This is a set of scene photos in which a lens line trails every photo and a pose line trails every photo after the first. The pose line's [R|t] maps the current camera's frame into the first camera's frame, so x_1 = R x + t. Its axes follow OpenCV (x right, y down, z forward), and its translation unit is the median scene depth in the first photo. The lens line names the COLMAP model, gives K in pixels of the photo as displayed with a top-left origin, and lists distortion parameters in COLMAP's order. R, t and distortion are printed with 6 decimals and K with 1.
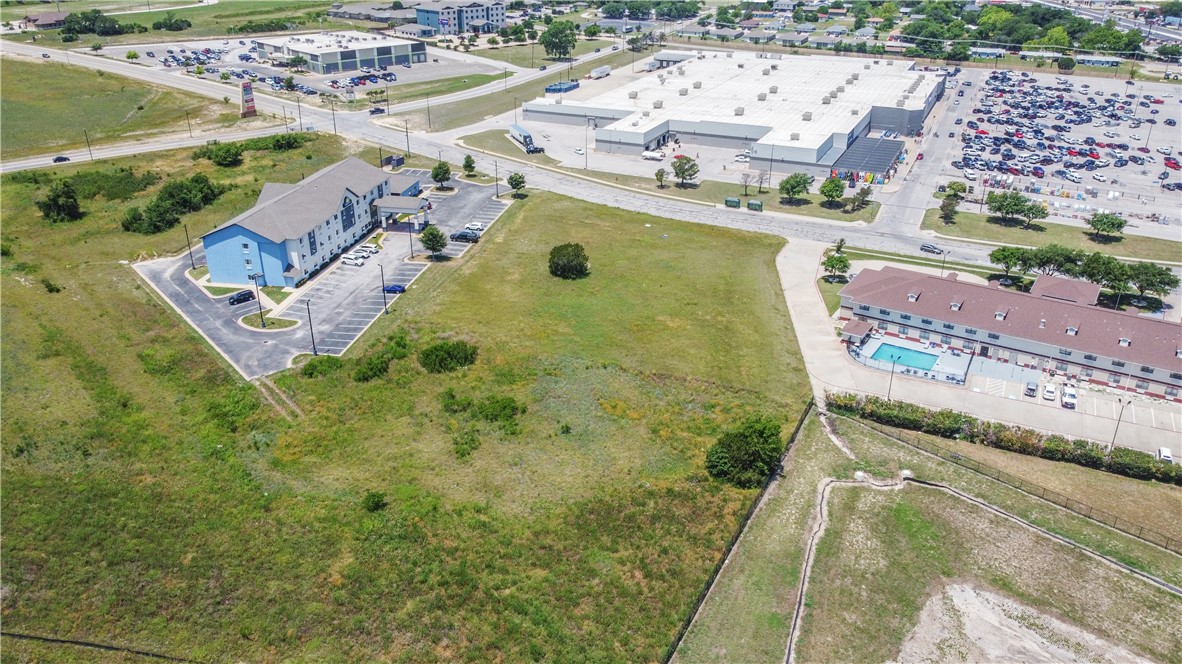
lens RADIAL K [[897.2, 0, 590.7], [0, 897.2, 330.6], [0, 0, 1]] dist [-0.002757, -0.004826]
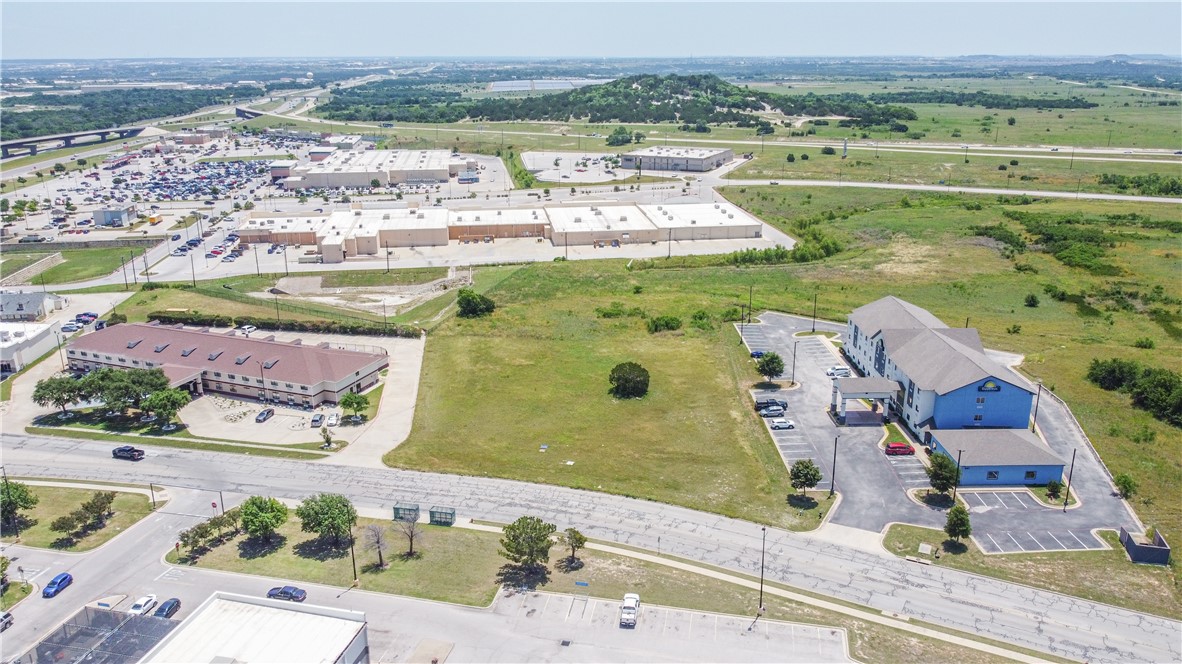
lens RADIAL K [[897.2, 0, 591.7], [0, 897.2, 334.9], [0, 0, 1]] dist [-0.002757, -0.004826]
pose [[-0.978797, 0.067207, -0.193492, 0.208766], [-0.081323, 0.739494, 0.668233, -0.788089], [0.187996, 0.669800, -0.718349, 1.698142]]
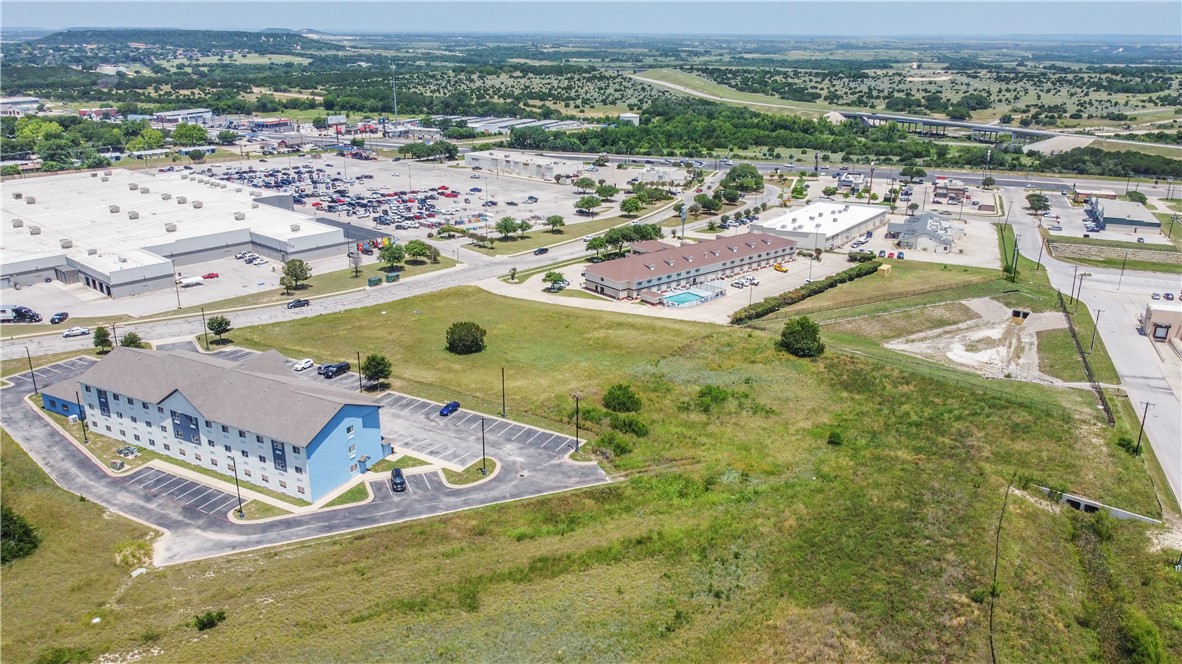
lens RADIAL K [[897.2, 0, 594.3], [0, 897.2, 332.4], [0, 0, 1]] dist [-0.002757, -0.004826]
pose [[0.294371, -0.302793, 0.906456, -0.953939], [0.399287, 0.900699, 0.171202, -0.207838], [-0.868283, 0.311540, 0.386041, 0.461944]]
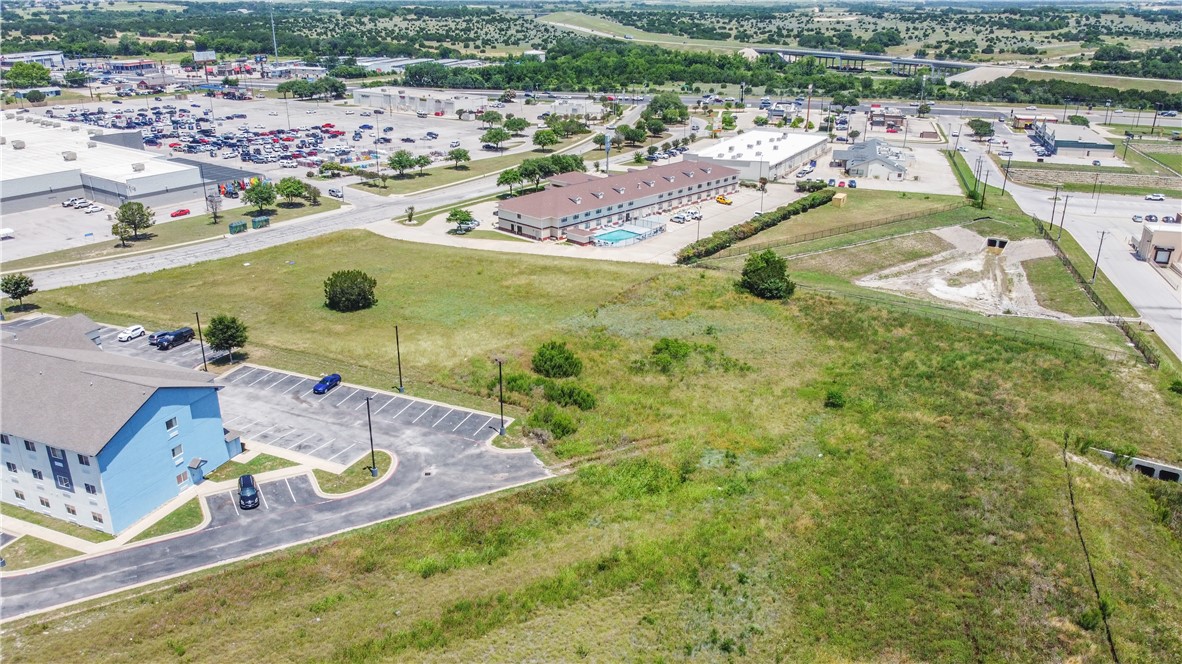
lens RADIAL K [[897.2, 0, 594.3], [0, 897.2, 332.6], [0, 0, 1]] dist [-0.002757, -0.004826]
pose [[0.190605, -0.356442, 0.914669, -0.767318], [0.412481, 0.874587, 0.254867, -0.165203], [-0.890803, 0.328705, 0.313726, 0.557324]]
